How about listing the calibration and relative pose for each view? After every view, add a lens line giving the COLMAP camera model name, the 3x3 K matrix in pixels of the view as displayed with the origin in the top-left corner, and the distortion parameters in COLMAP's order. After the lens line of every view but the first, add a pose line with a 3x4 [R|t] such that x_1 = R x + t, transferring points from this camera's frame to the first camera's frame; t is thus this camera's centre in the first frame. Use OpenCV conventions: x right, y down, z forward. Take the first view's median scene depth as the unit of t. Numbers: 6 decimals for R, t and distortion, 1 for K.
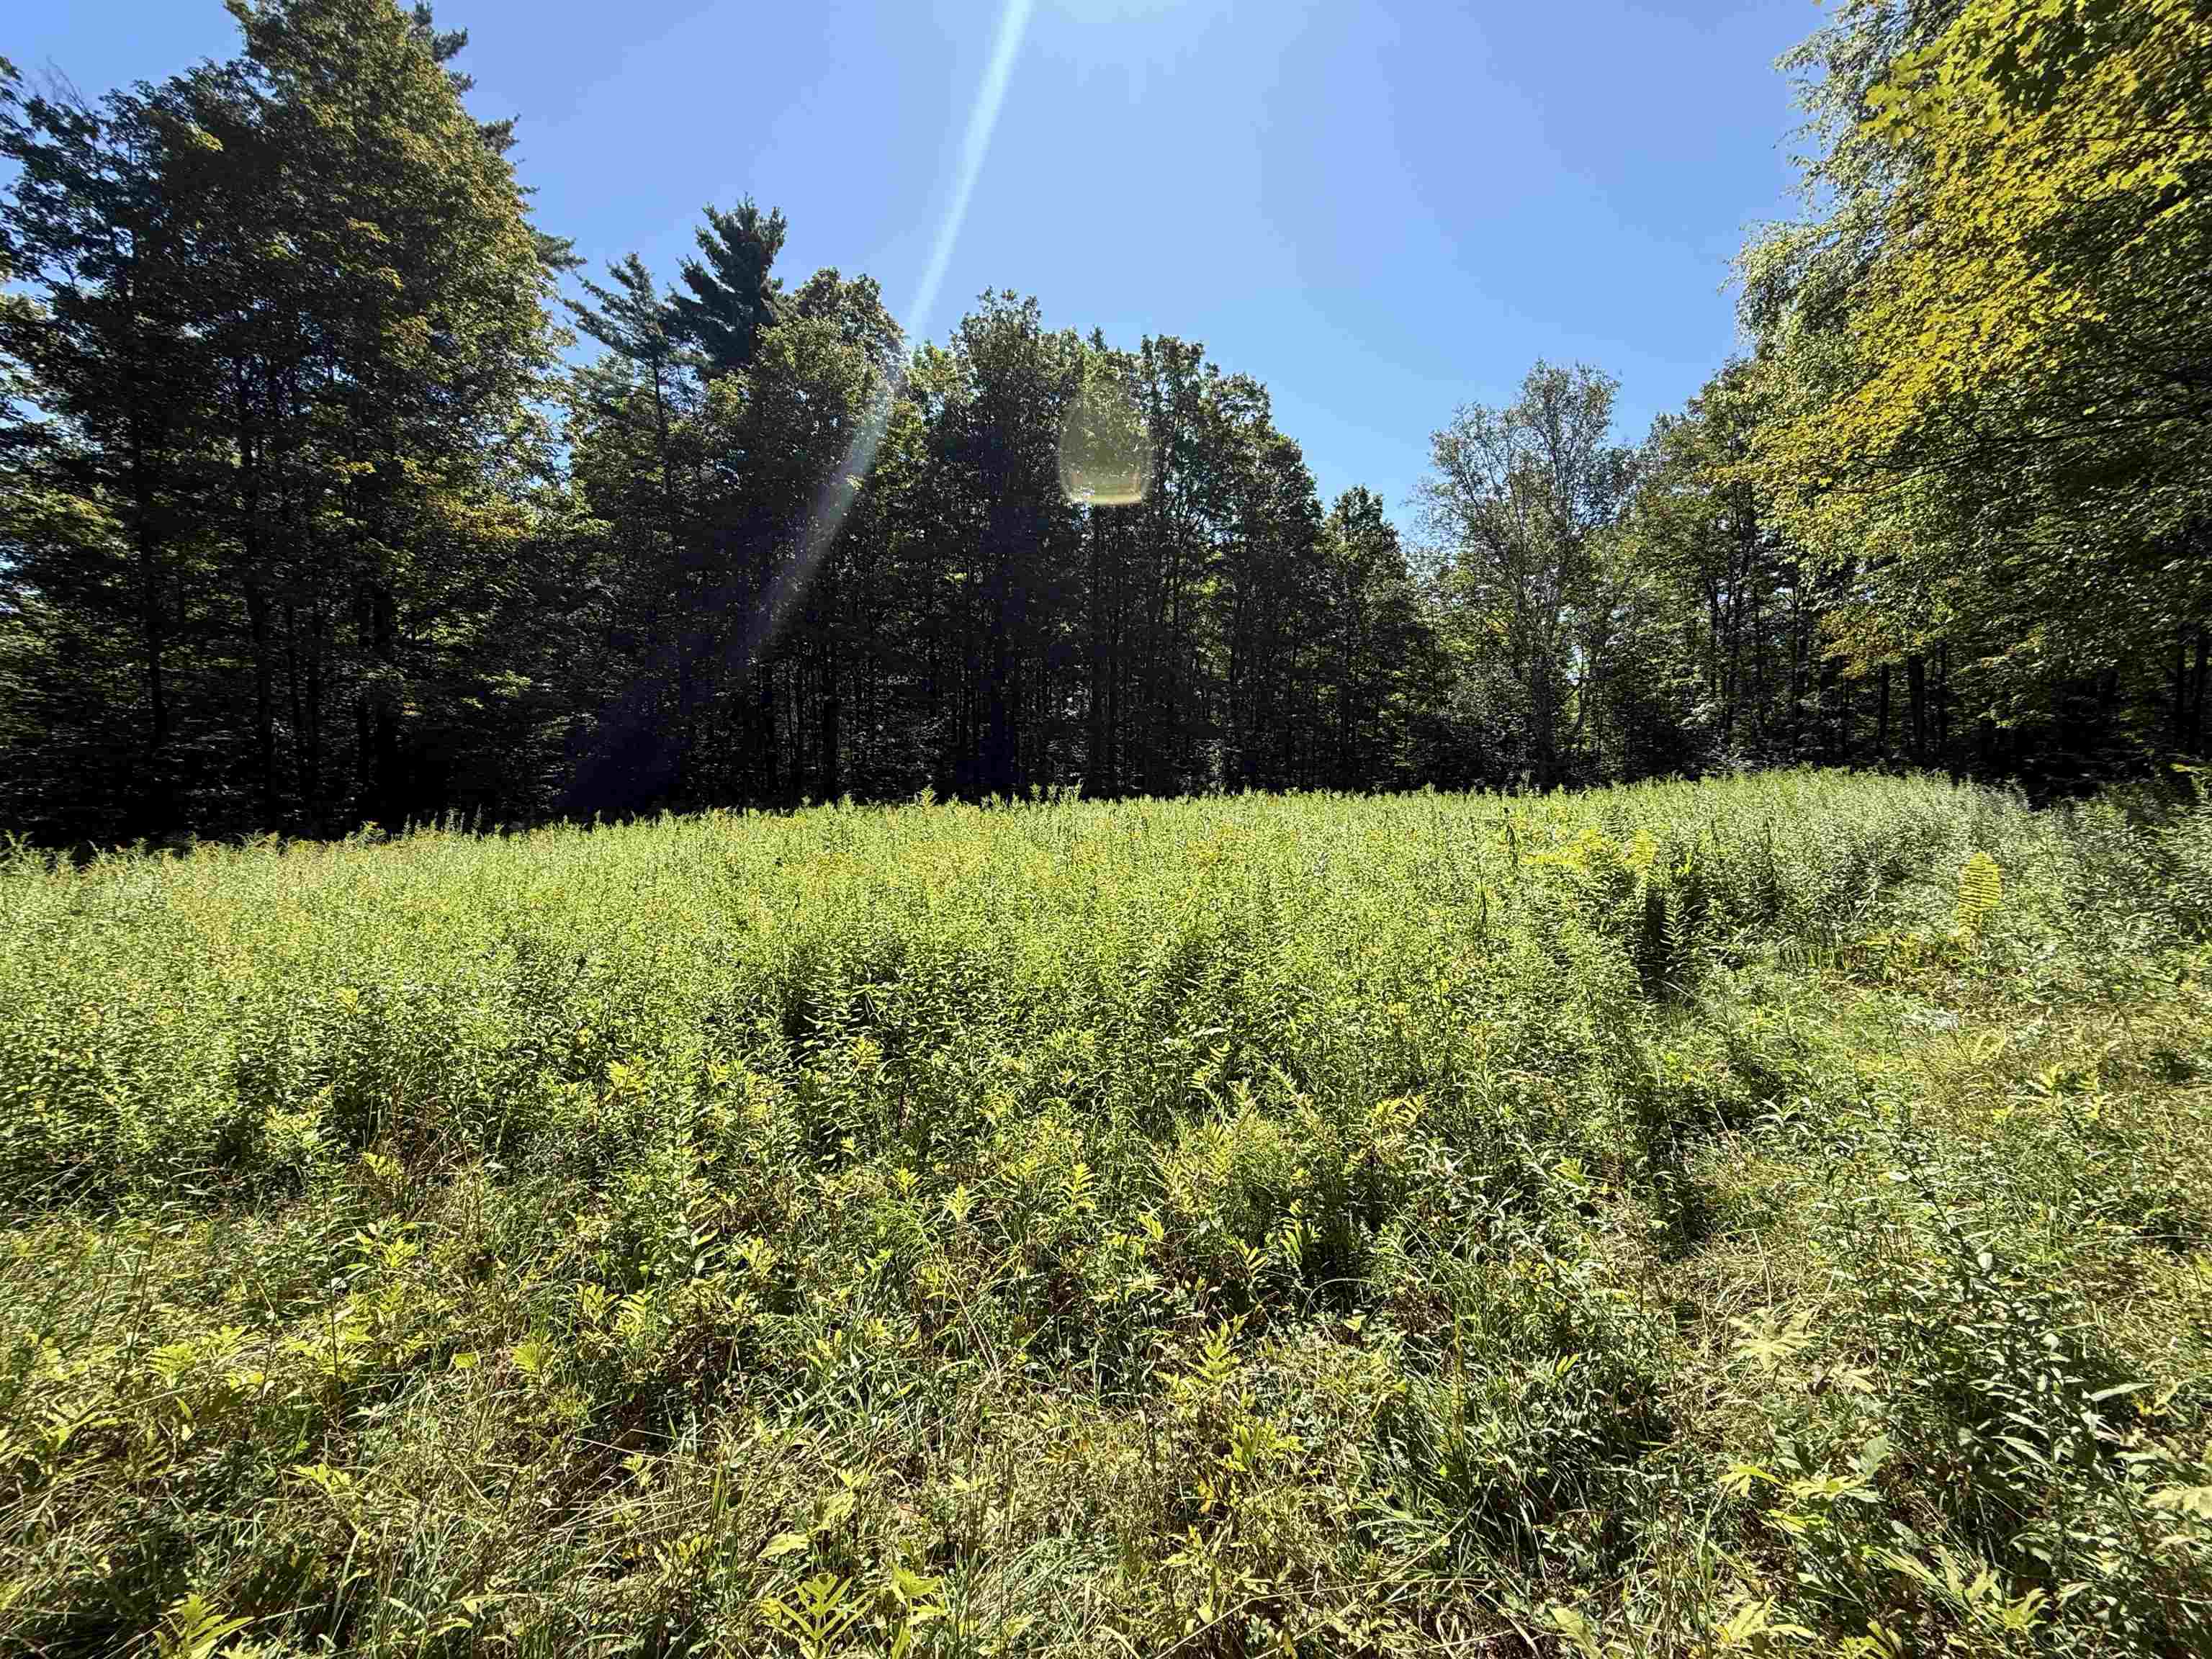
lens RADIAL K [[881.3, 0, 1106.0], [0, 881.3, 829.5], [0, 0, 1]] dist [0.001447, 0.000167]
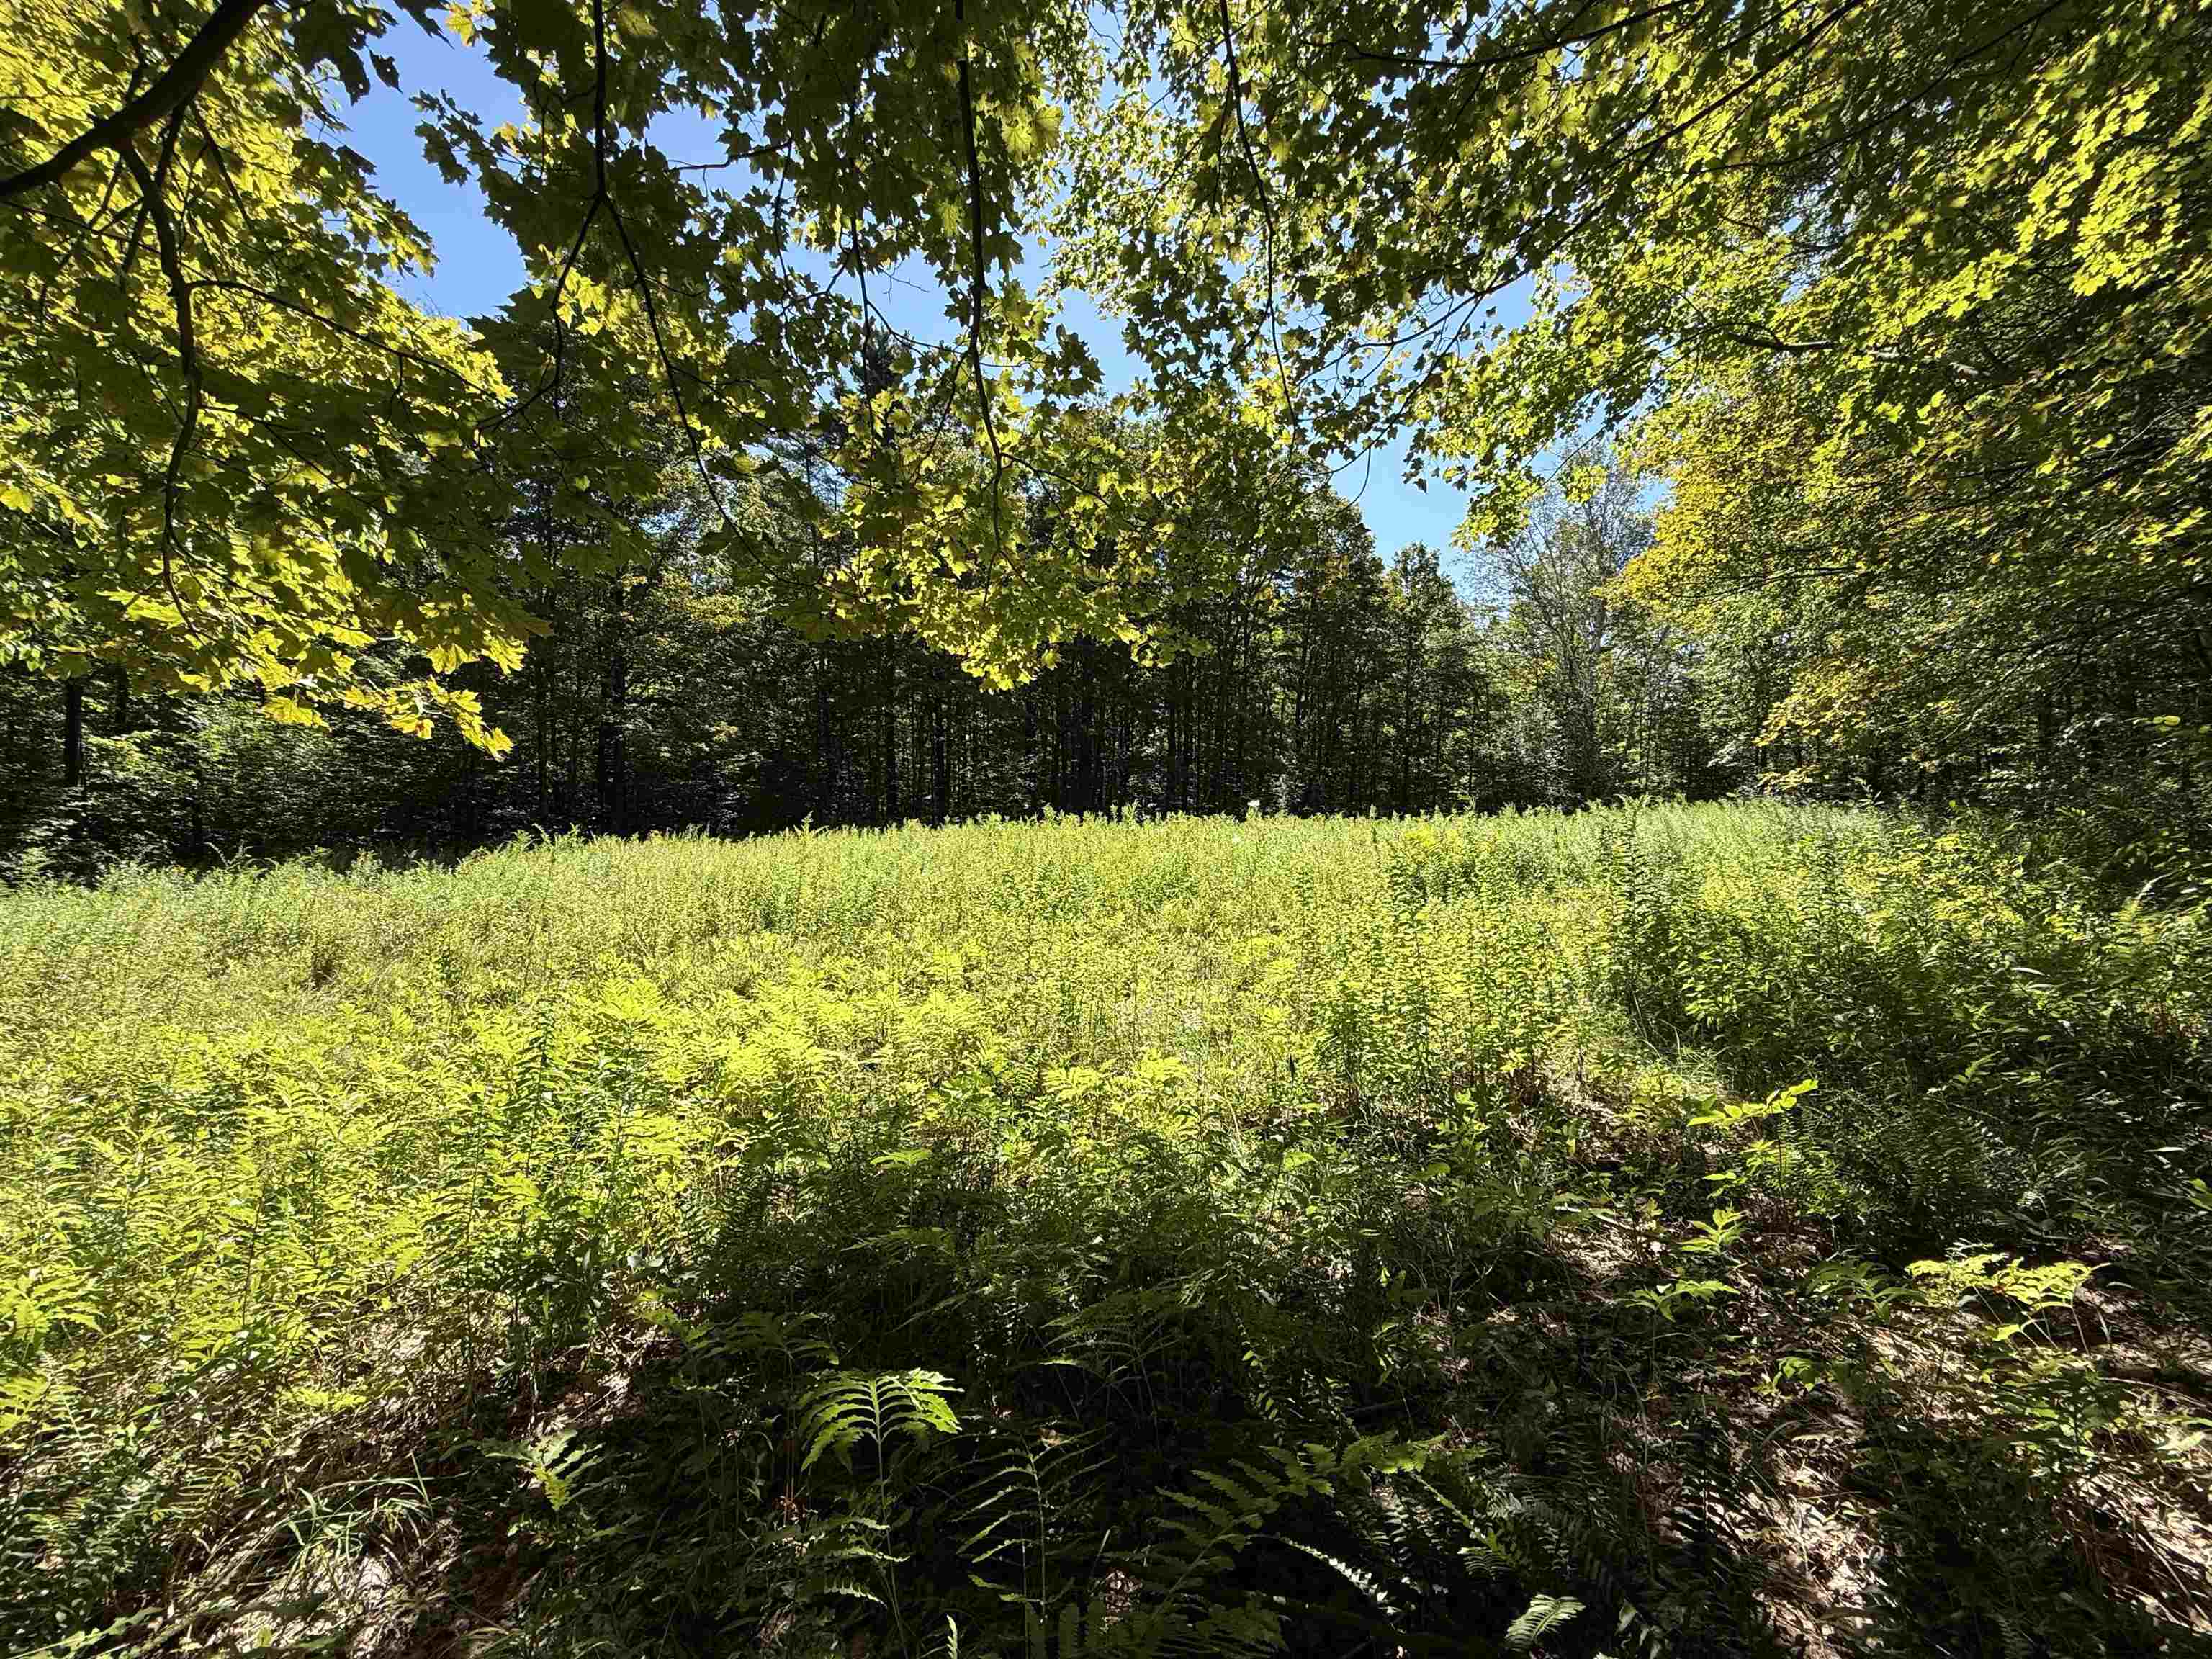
lens RADIAL K [[883.2, 0, 1106.0], [0, 883.2, 829.5], [0, 0, 1]] dist [0.002241, 0.000099]
pose [[0.995612, 0.009681, -0.093077, 0.012403], [-0.013179, 0.999227, -0.037047, 0.011720], [0.092647, 0.038111, 0.994969, -0.131917]]
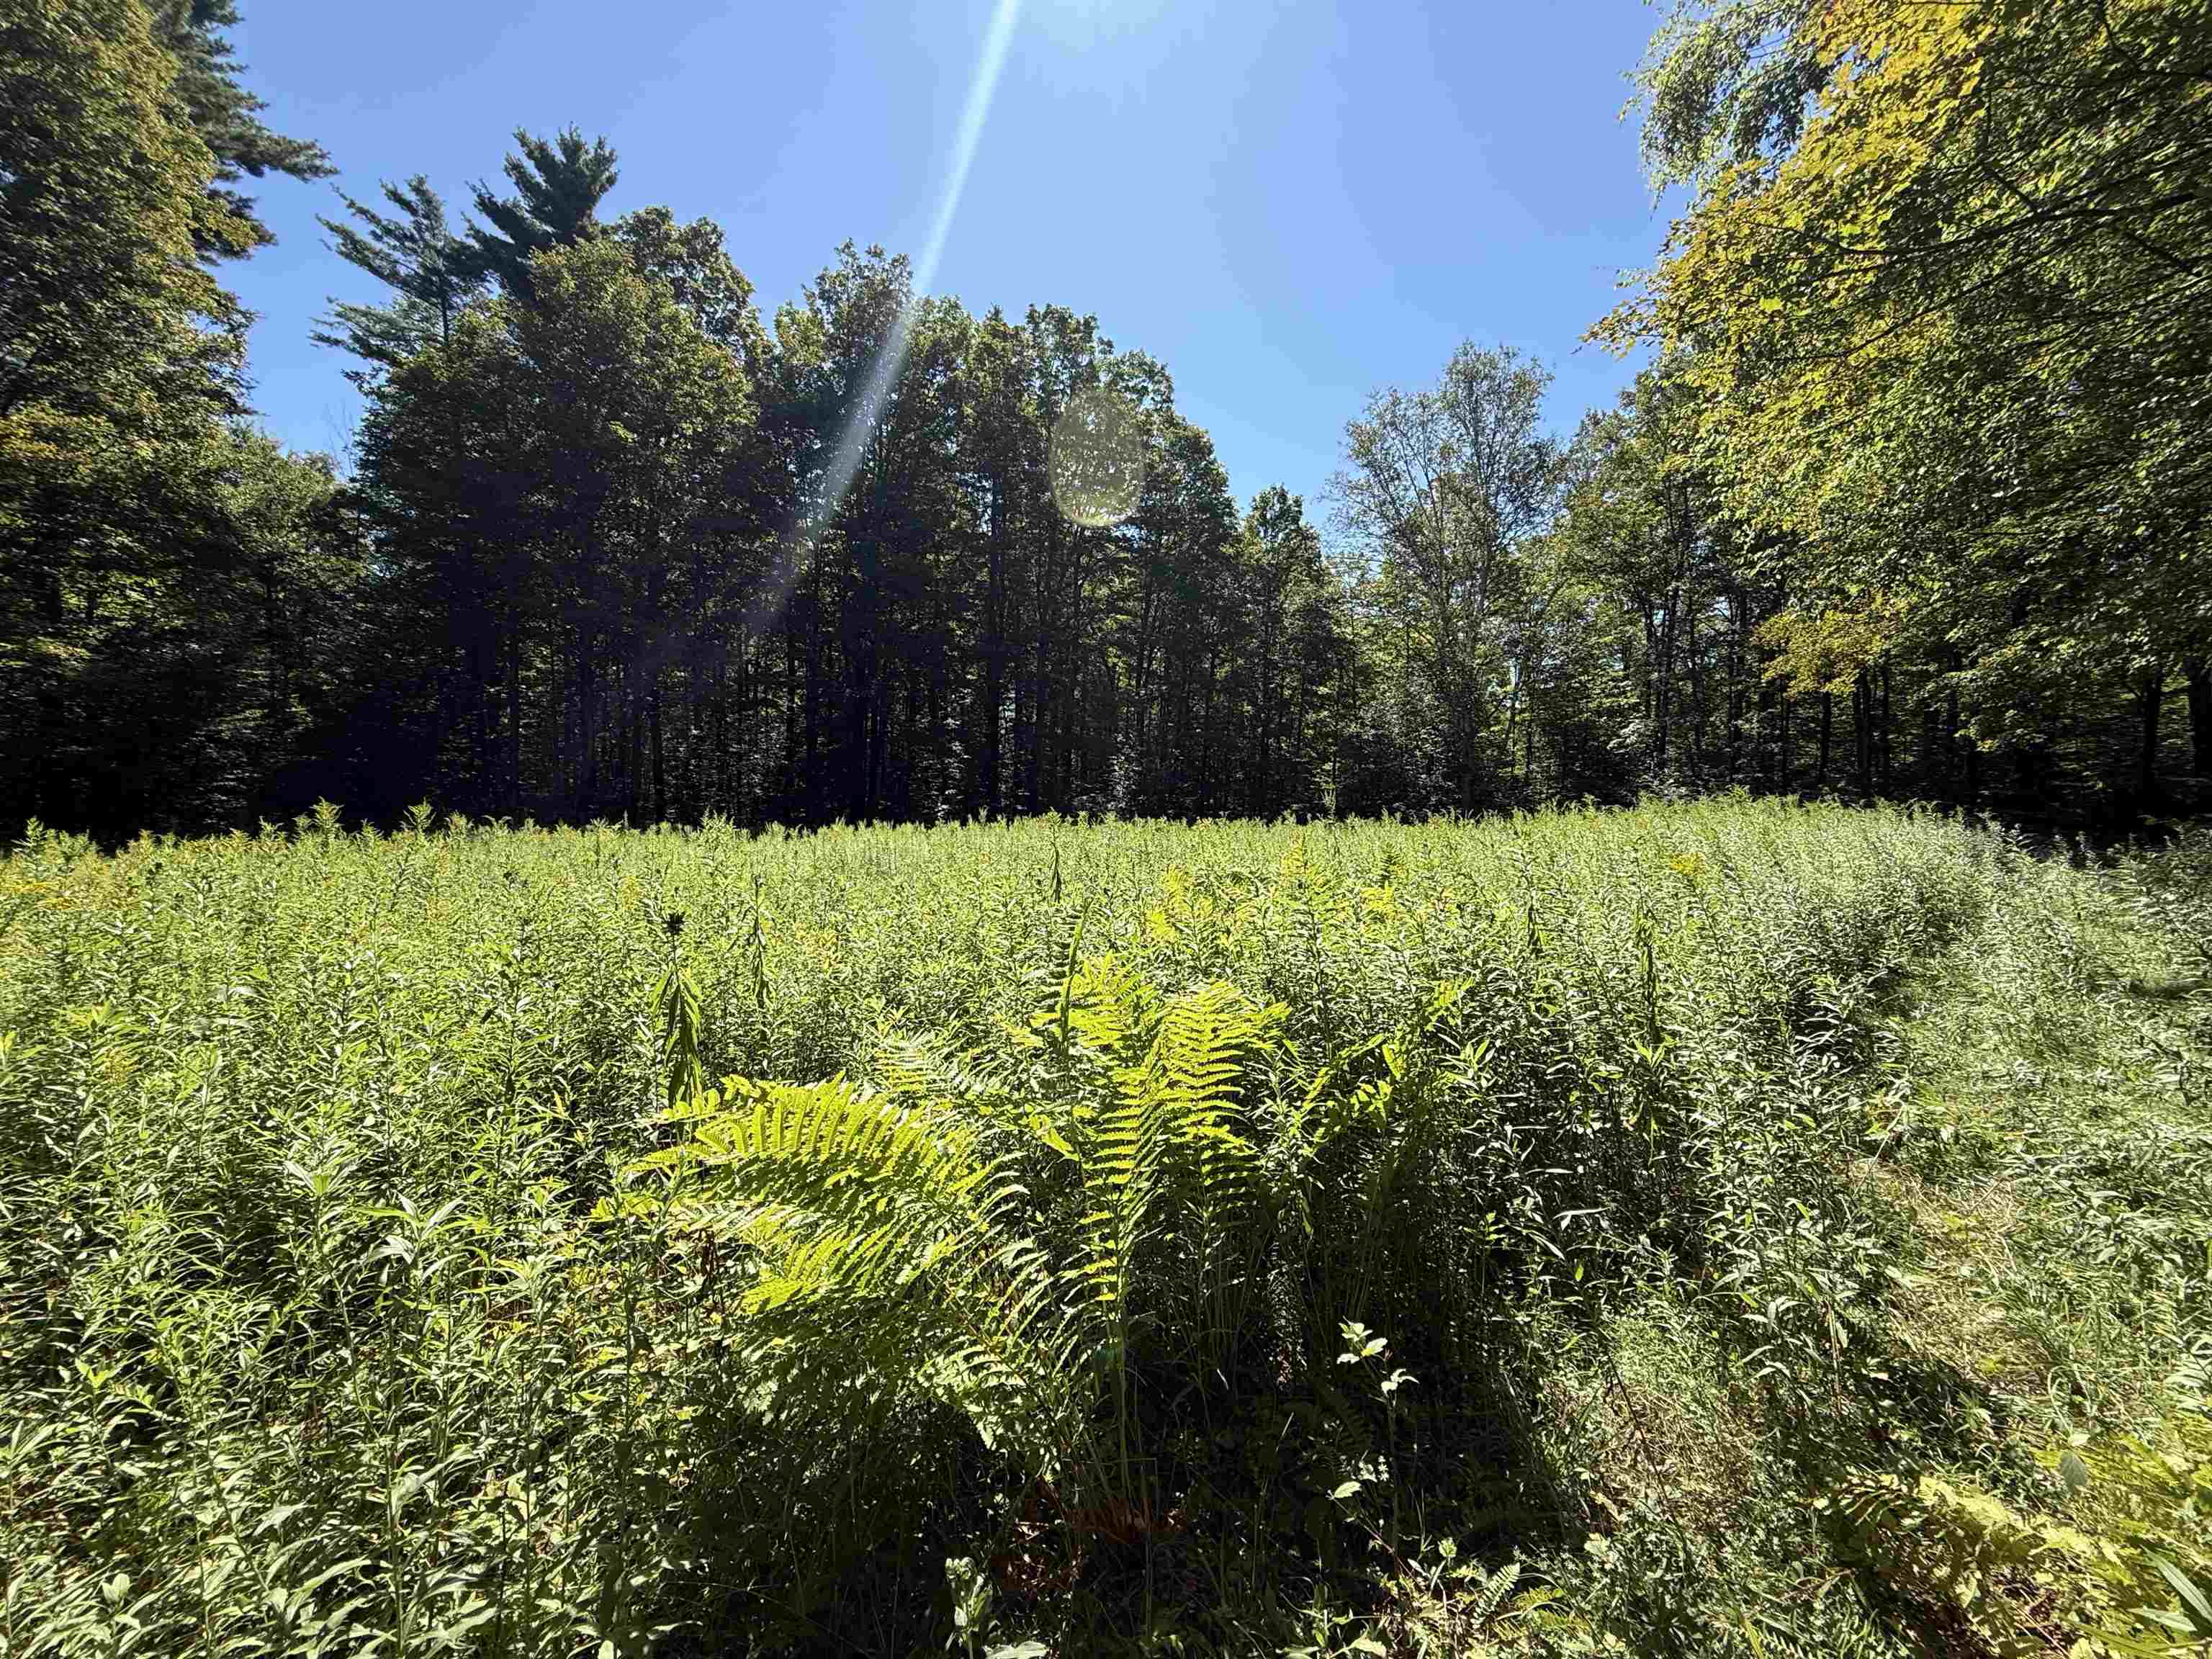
lens RADIAL K [[883.2, 0, 1106.0], [0, 883.2, 829.5], [0, 0, 1]] dist [0.002241, 0.000099]
pose [[0.998937, 0.013378, 0.044102, 0.088193], [-0.012432, 0.999688, -0.021656, -0.007277], [-0.044378, 0.021084, 0.998792, 0.109512]]
